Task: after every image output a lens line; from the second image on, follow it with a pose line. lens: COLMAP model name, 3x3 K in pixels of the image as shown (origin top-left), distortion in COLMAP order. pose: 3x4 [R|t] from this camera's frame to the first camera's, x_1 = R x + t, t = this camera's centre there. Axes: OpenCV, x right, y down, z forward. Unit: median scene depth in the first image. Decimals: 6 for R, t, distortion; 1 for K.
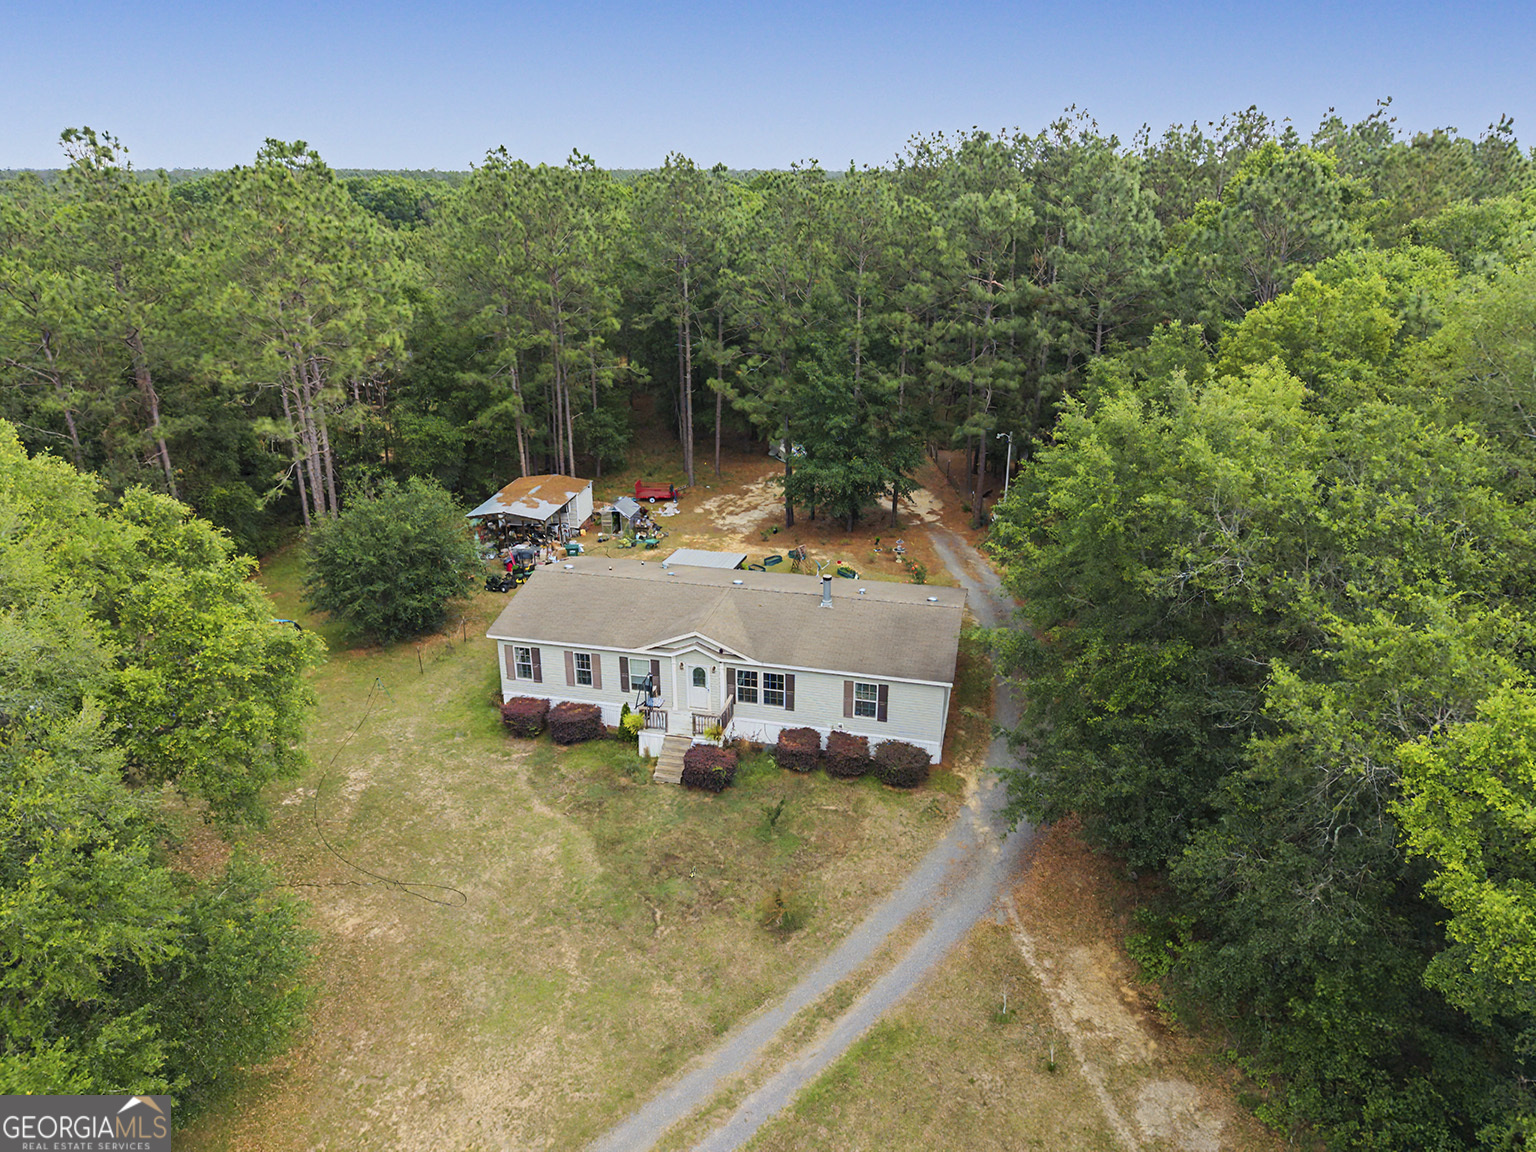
lens RADIAL K [[1059.5, 0, 767.4], [0, 1059.5, 575.7], [0, 0, 1]] dist [0.034765, -0.034021]
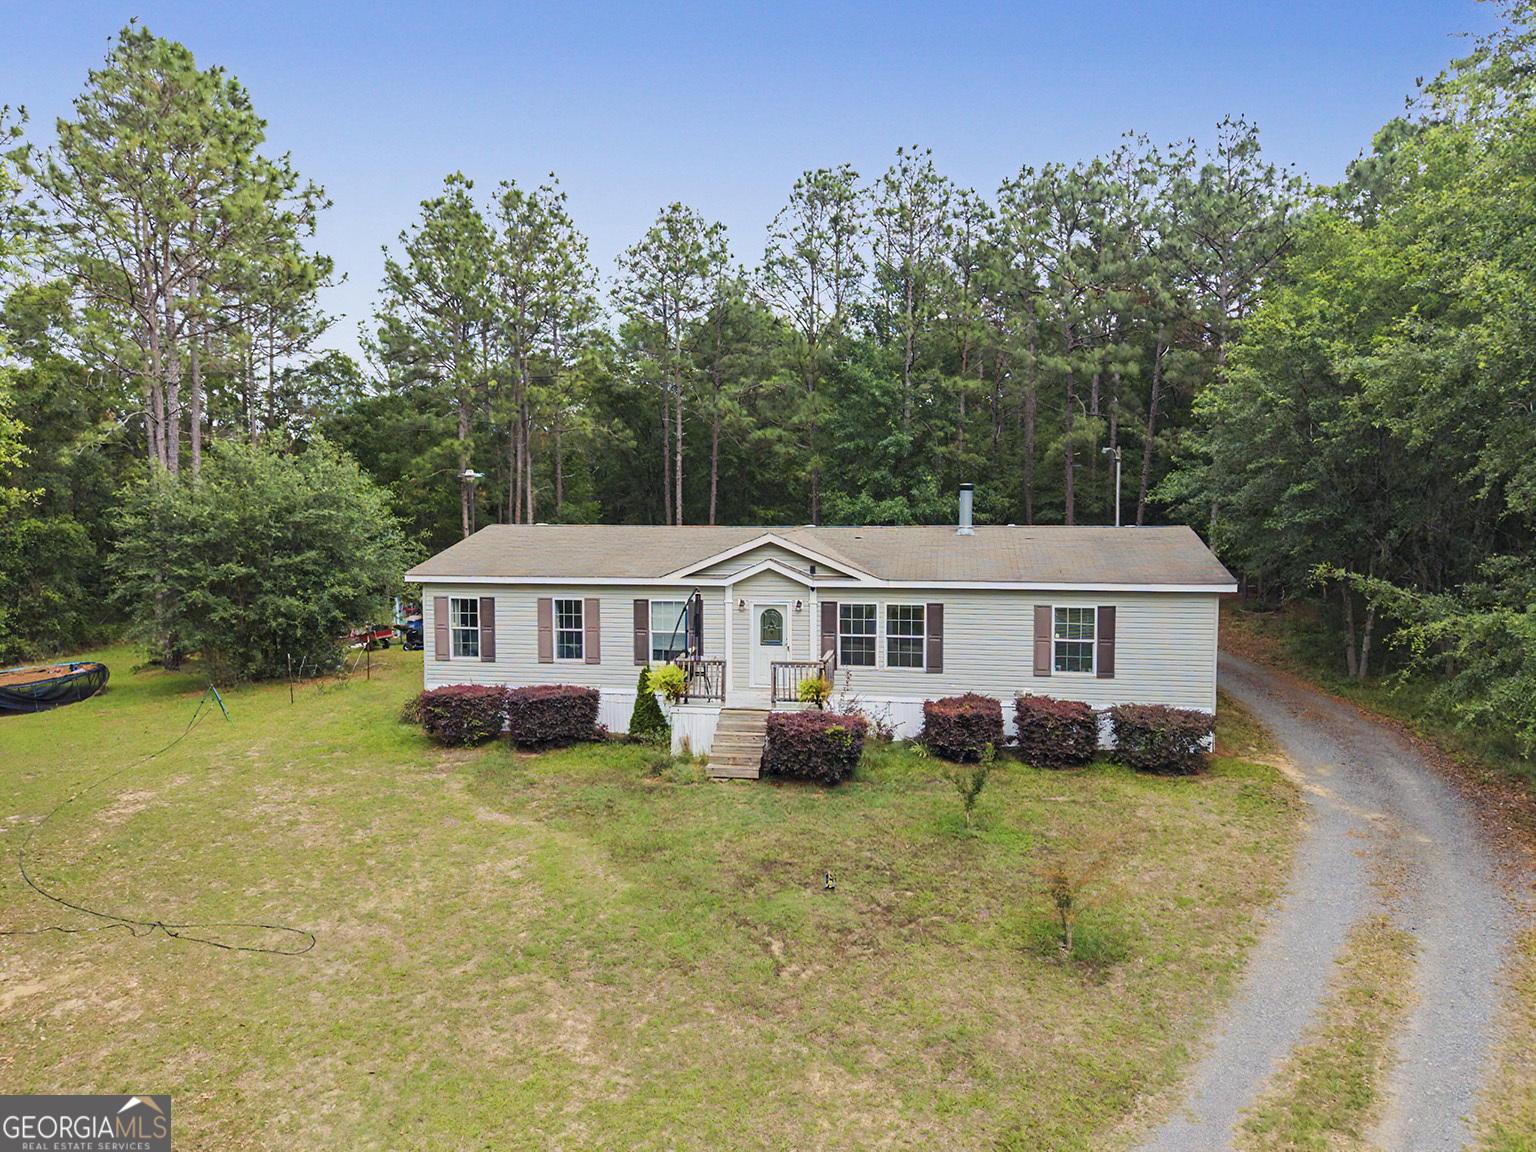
lens RADIAL K [[1059.5, 0, 765.7], [0, 1059.5, 579.3], [0, 0, 1]] dist [0.034765, -0.034021]
pose [[0.998149, -0.008273, 0.060252, -0.104393], [0.024742, 0.960251, -0.278040, 0.236128], [-0.055557, 0.279016, 0.958678, 0.442738]]
